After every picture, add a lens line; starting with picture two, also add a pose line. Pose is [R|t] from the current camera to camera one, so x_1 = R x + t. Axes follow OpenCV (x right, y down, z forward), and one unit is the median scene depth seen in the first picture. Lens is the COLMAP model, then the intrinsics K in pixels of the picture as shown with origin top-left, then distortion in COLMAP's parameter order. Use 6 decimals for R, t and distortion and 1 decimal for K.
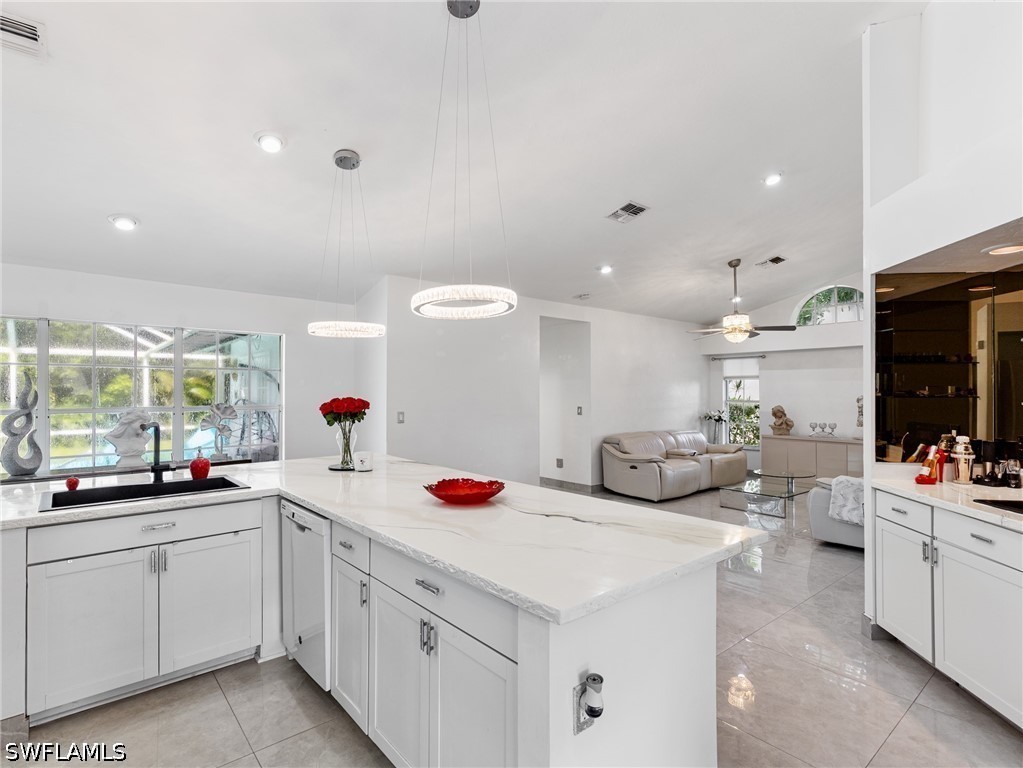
lens RADIAL K [[519.9, 0, 520.7], [0, 519.9, 386.9], [0, 0, 1]] dist [0.006575, 0.000288]
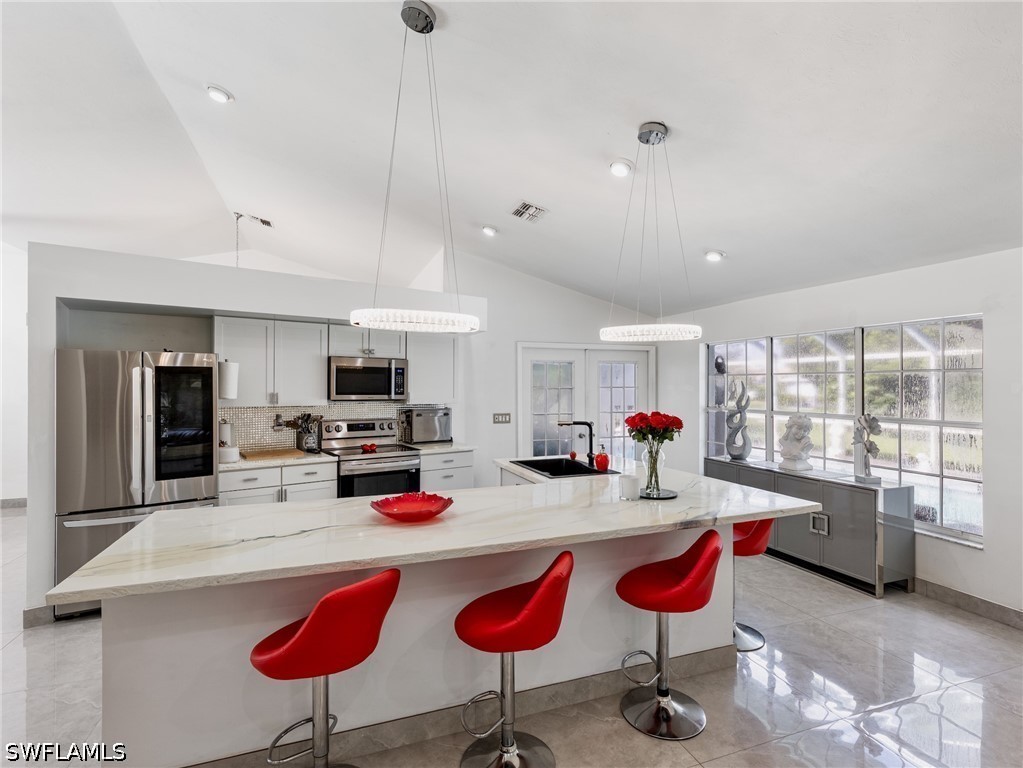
lens RADIAL K [[512.5, 0, 516.1], [0, 512.5, 383.6], [0, 0, 1]] dist [0.003673, 0.000212]
pose [[-0.348344, -0.001280, -0.937366, 0.288936], [0.007495, 0.999963, -0.004151, -0.013257], [0.937337, -0.008472, -0.348322, 0.584474]]
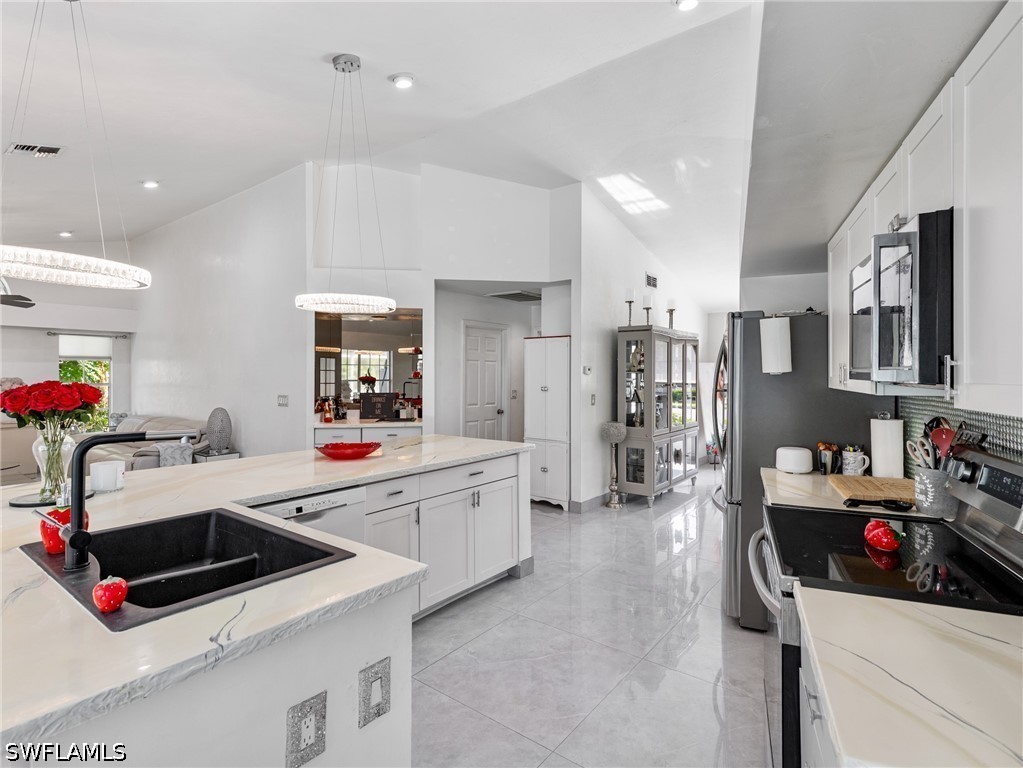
lens RADIAL K [[521.8, 0, 515.5], [0, 521.8, 372.4], [0, 0, 1]] dist [0.006807, 0.000154]
pose [[-0.207409, 0.005223, 0.978240, -0.557203], [-0.009866, 0.999924, -0.007430, 0.005208], [-0.978205, -0.011193, -0.207342, 0.331897]]
